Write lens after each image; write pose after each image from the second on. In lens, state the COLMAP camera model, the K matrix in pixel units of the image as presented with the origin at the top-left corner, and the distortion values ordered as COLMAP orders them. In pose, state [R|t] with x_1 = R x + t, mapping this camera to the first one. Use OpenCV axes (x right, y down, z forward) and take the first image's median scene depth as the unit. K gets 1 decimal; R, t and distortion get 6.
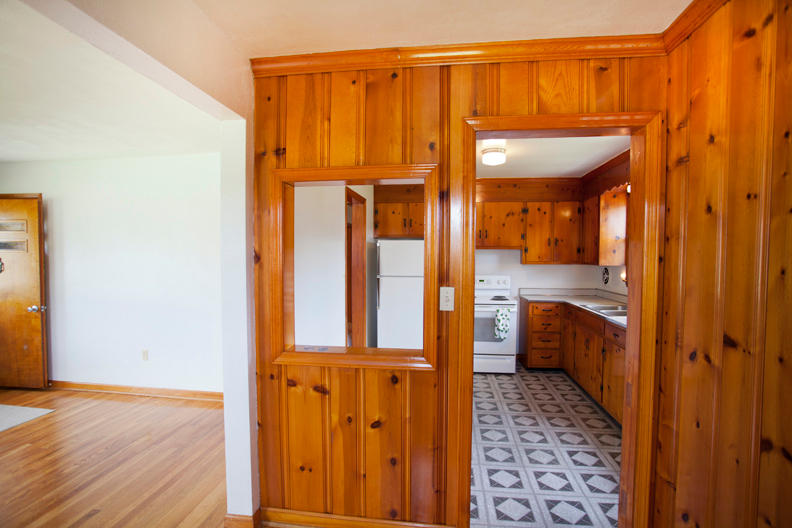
lens RADIAL K [[386.0, 0, 397.6], [0, 386.0, 267.5], [0, 0, 1]] dist [-0.060634, 0.028514]
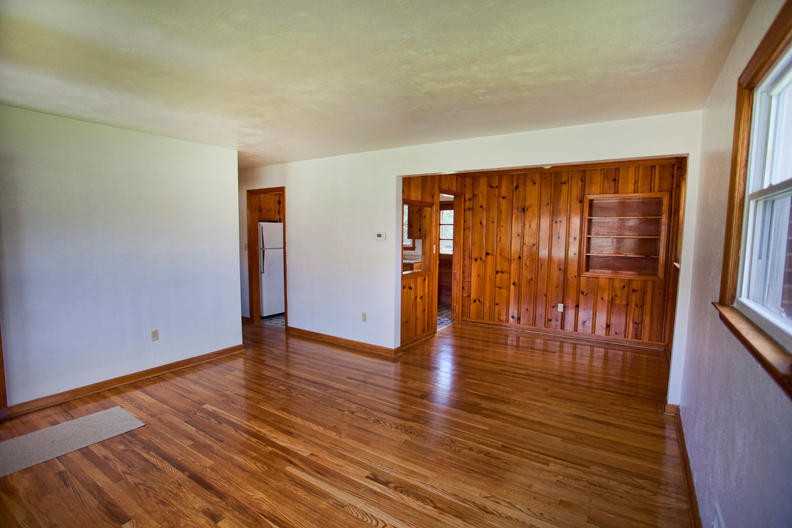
lens RADIAL K [[386.0, 0, 397.6], [0, 386.0, 267.5], [0, 0, 1]] dist [-0.060634, 0.028514]
pose [[0.426814, -0.080573, 0.900743, -2.955999], [0.025706, 0.996702, 0.076976, -0.012425], [-0.903974, -0.009700, 0.427478, 0.008870]]
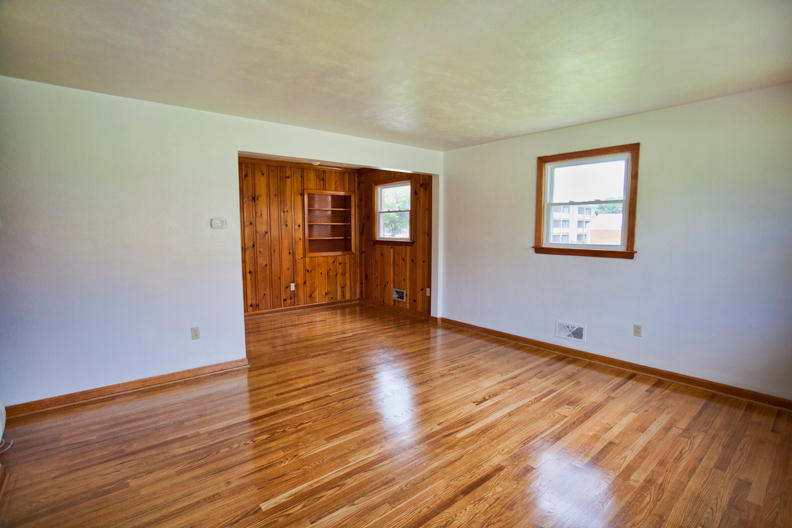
lens RADIAL K [[386.0, 0, 397.6], [0, 386.0, 267.5], [0, 0, 1]] dist [-0.060634, 0.028514]
pose [[-0.745249, -0.064556, 0.663654, -2.682158], [0.028509, 0.991307, 0.128442, -0.021246], [-0.666176, 0.114641, -0.736930, 2.194050]]
